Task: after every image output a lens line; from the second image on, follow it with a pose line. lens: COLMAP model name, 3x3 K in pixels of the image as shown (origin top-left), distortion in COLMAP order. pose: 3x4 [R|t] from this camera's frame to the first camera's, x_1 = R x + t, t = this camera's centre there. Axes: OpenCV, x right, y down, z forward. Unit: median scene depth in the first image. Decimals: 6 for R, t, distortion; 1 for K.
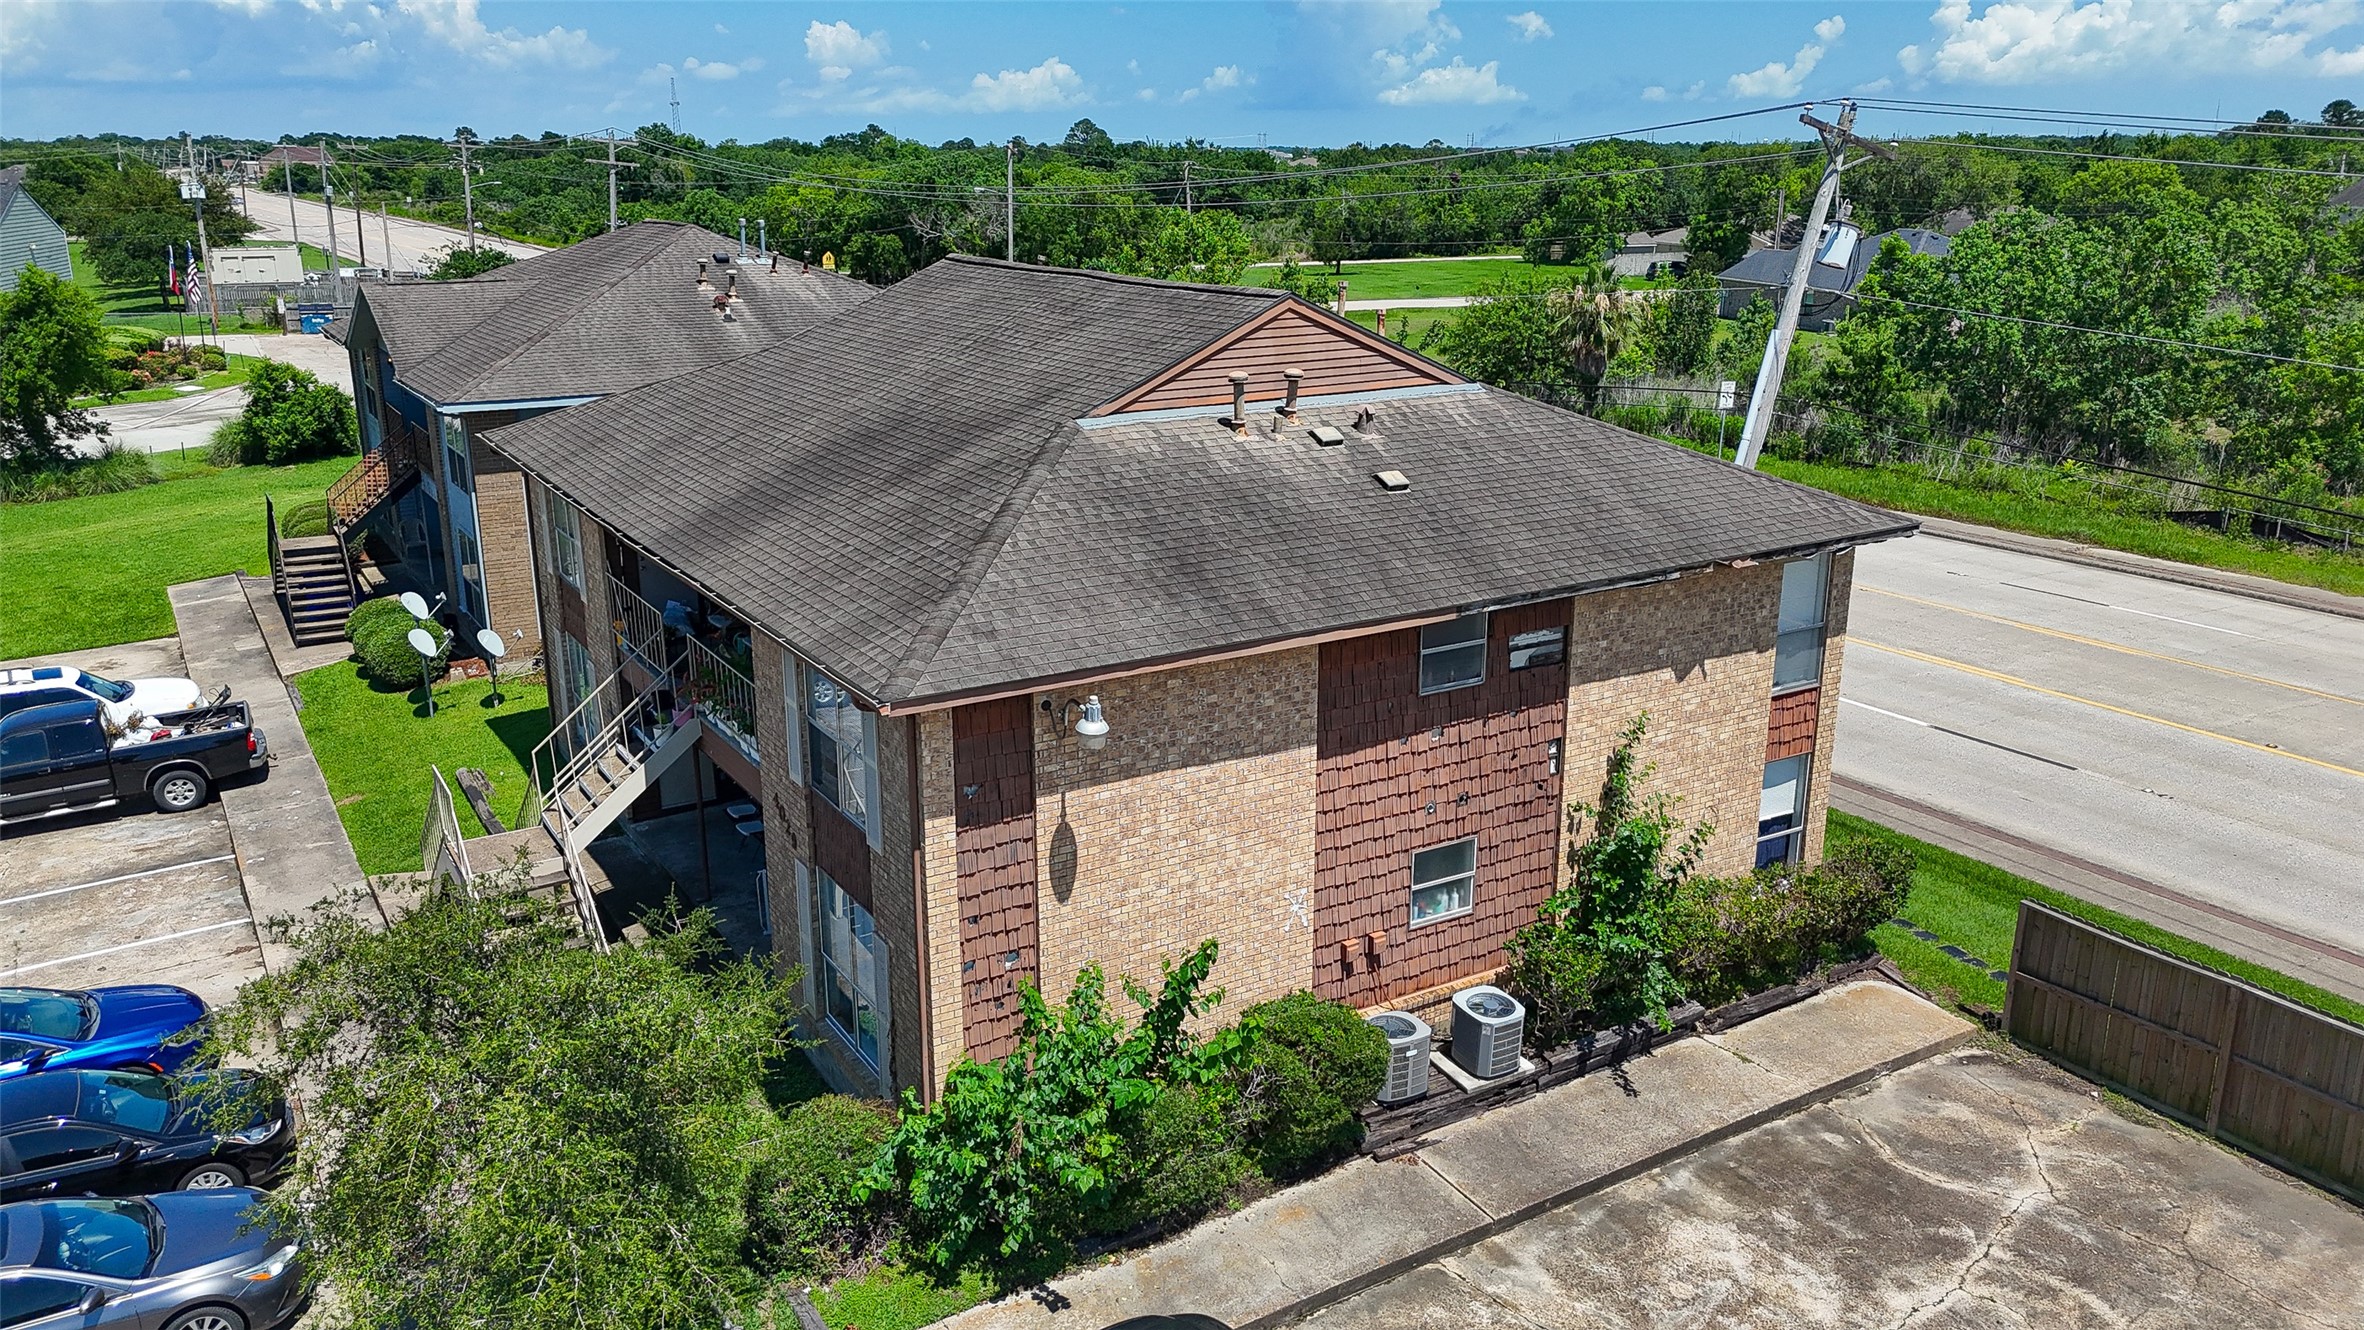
lens RADIAL K [[1737.4, 0, 1183.1], [0, 1737.4, 660.5], [0, 0, 1]] dist [0.088967, -0.092411]
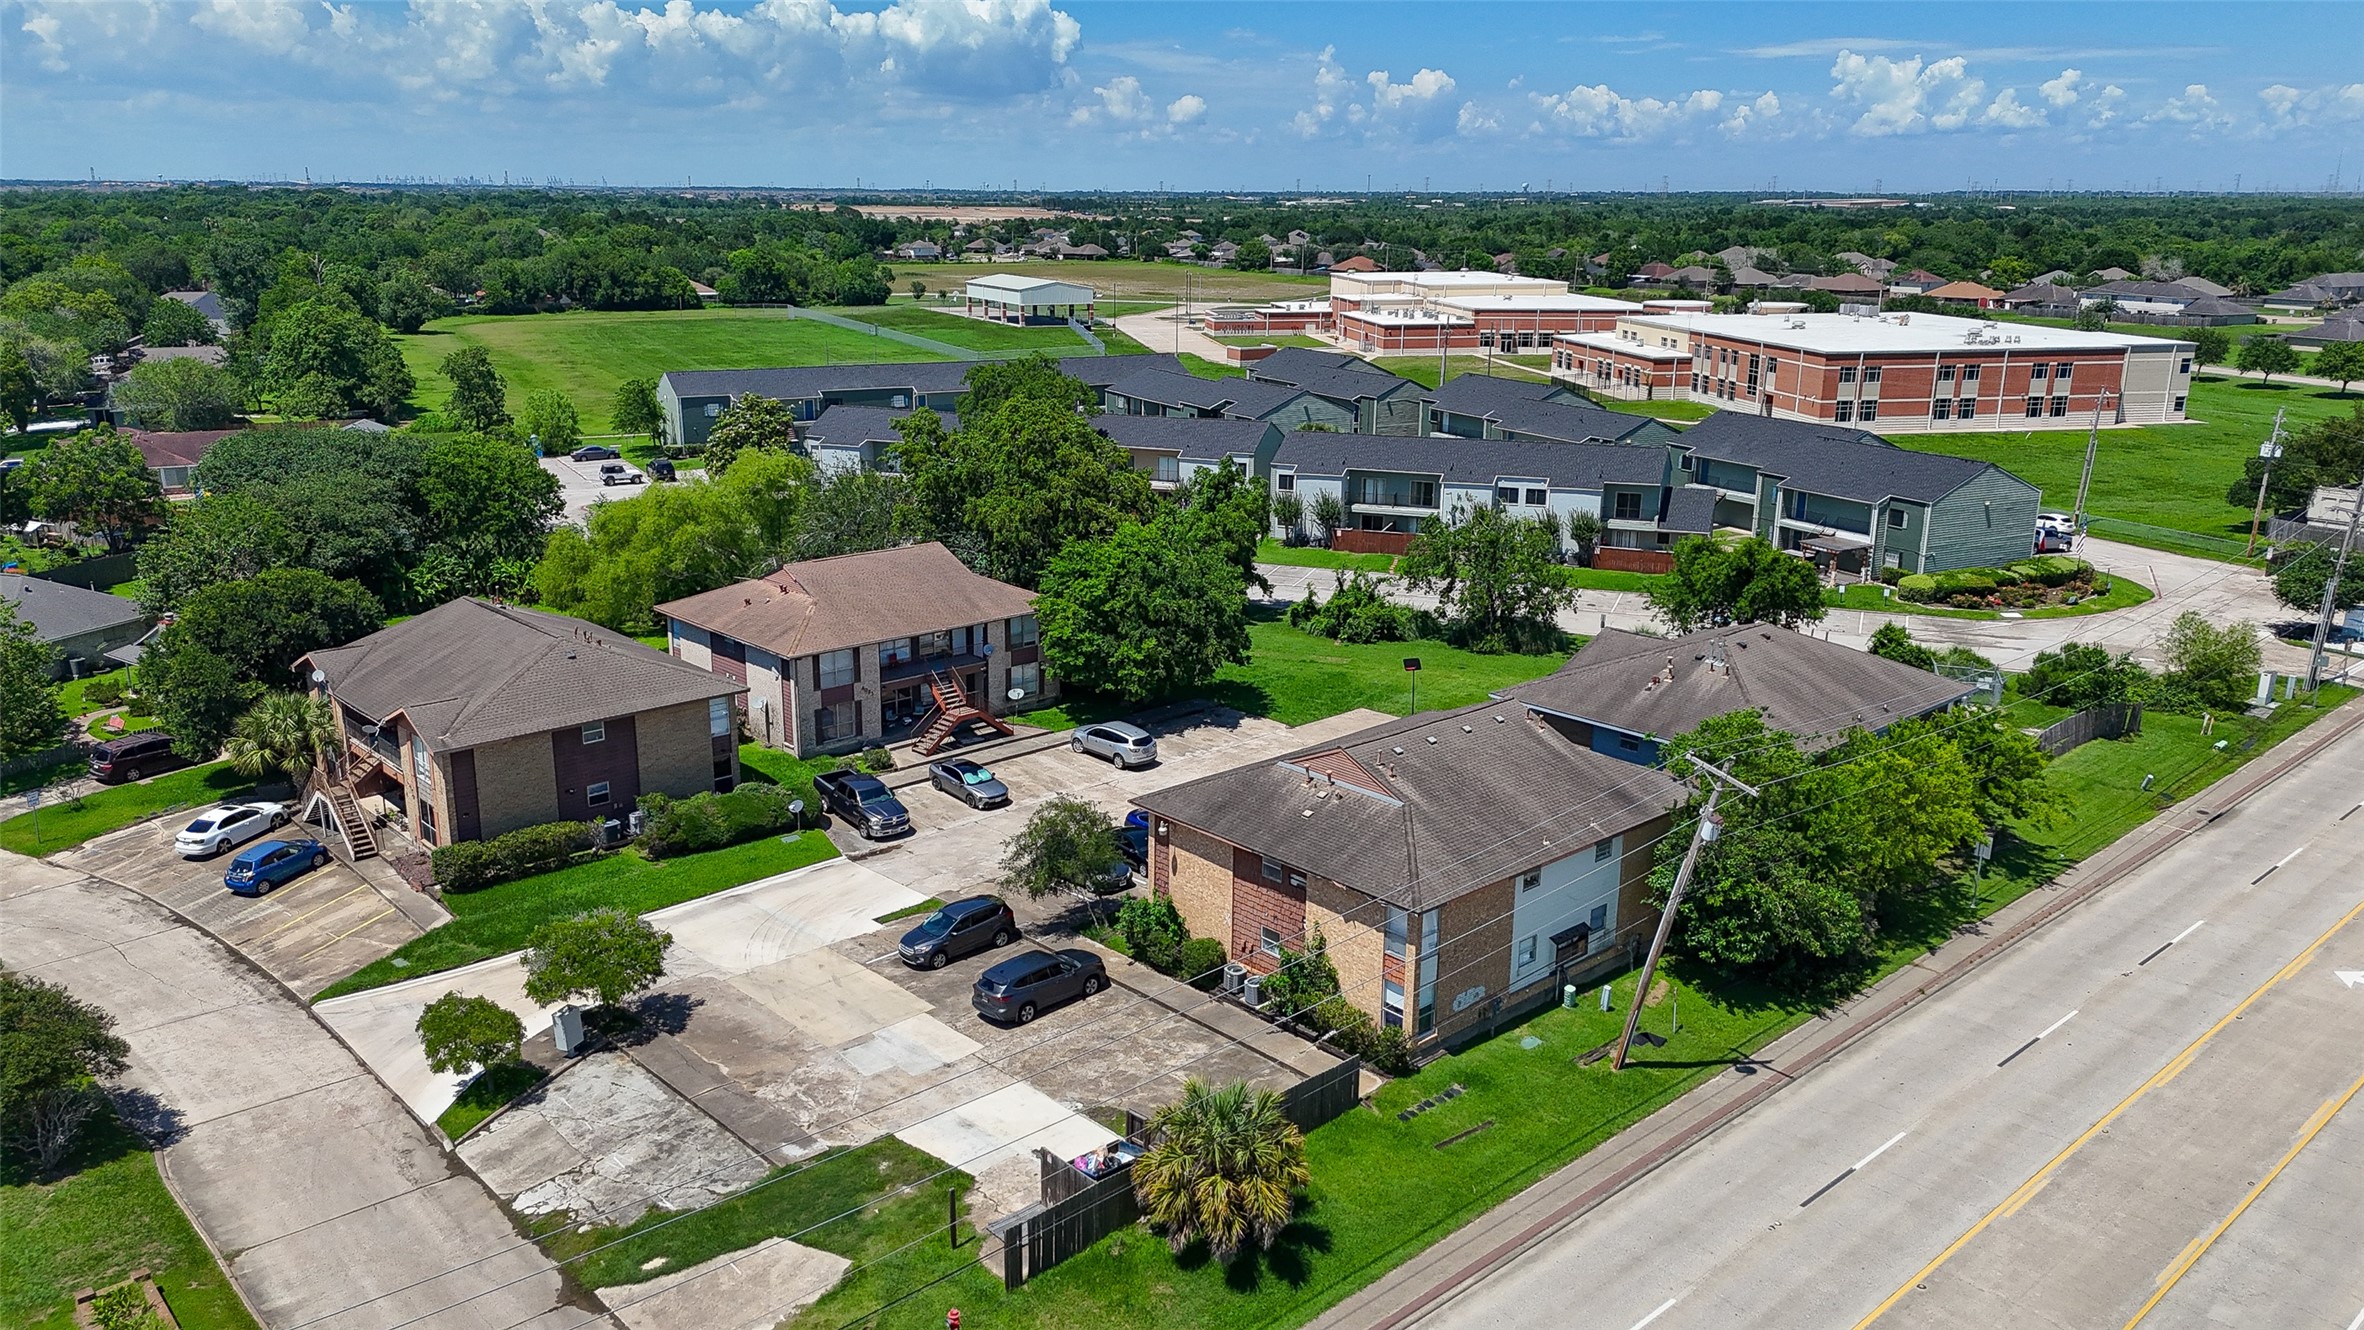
lens RADIAL K [[1737.4, 0, 1178.6], [0, 1737.4, 650.9], [0, 0, 1]] dist [0.088967, -0.092411]
pose [[0.190363, 0.254977, -0.948024, 2.782051], [-0.280570, 0.939534, 0.196355, -0.873352], [0.940767, 0.228609, 0.250391, -0.023934]]
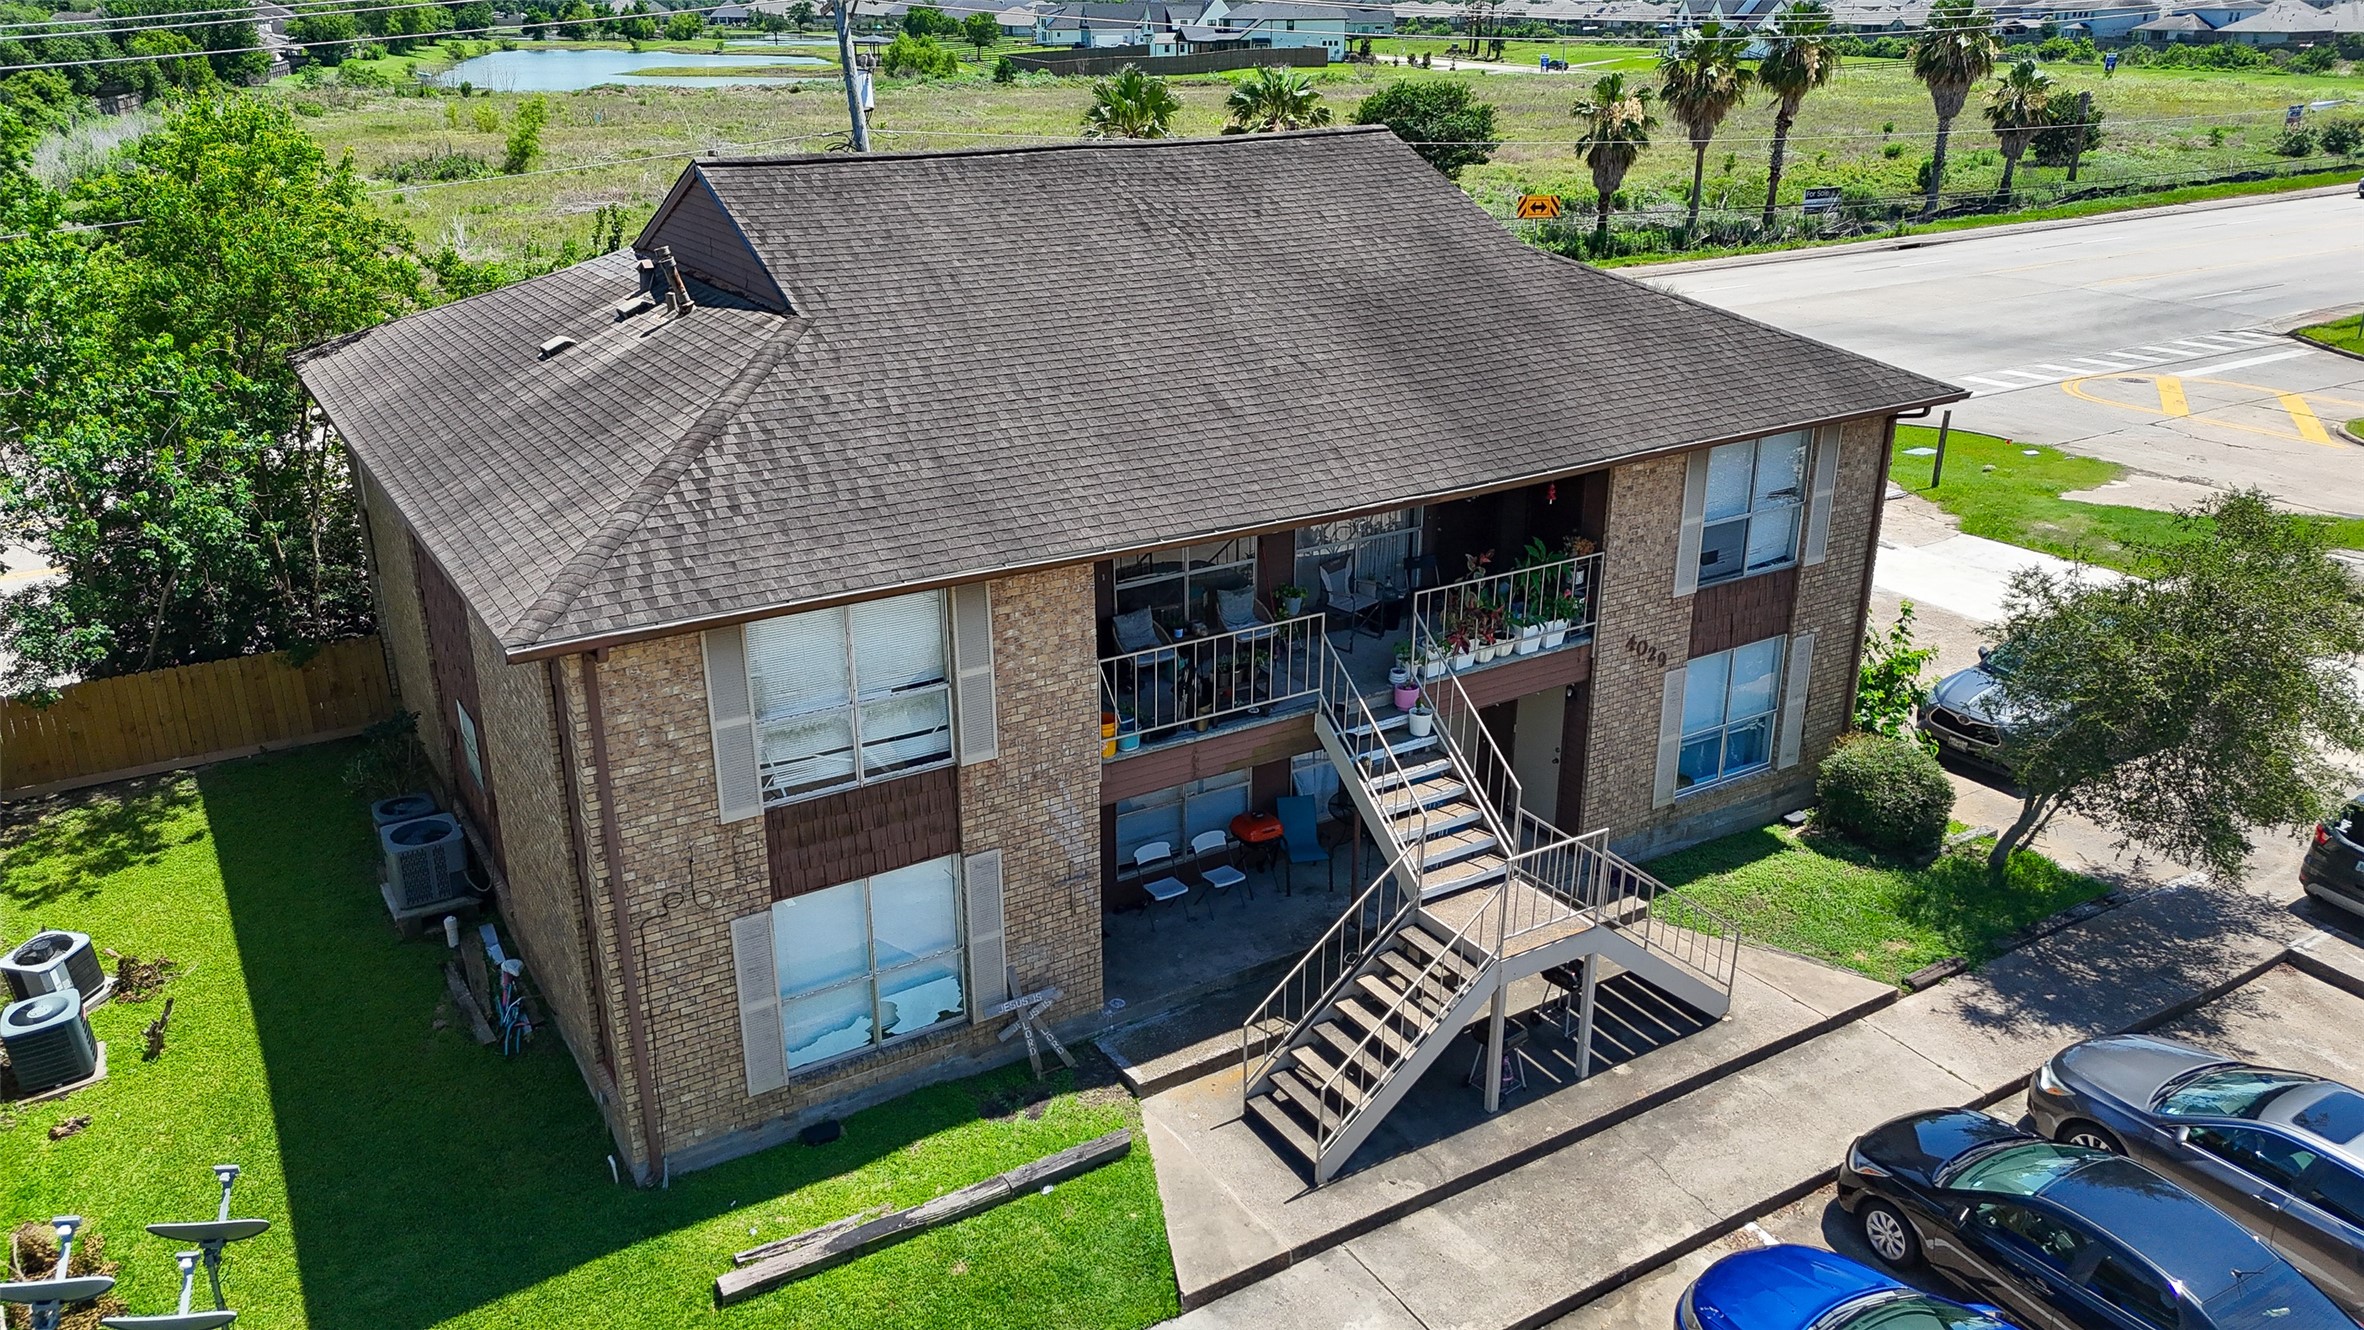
lens RADIAL K [[1737.4, 0, 1175.4], [0, 1737.4, 660.3], [0, 0, 1]] dist [0.088967, -0.092411]
pose [[-0.000599, -0.351441, 0.936210, -1.176071], [0.284444, 0.897478, 0.337084, -0.329081], [-0.958692, 0.266502, 0.099428, 1.127820]]
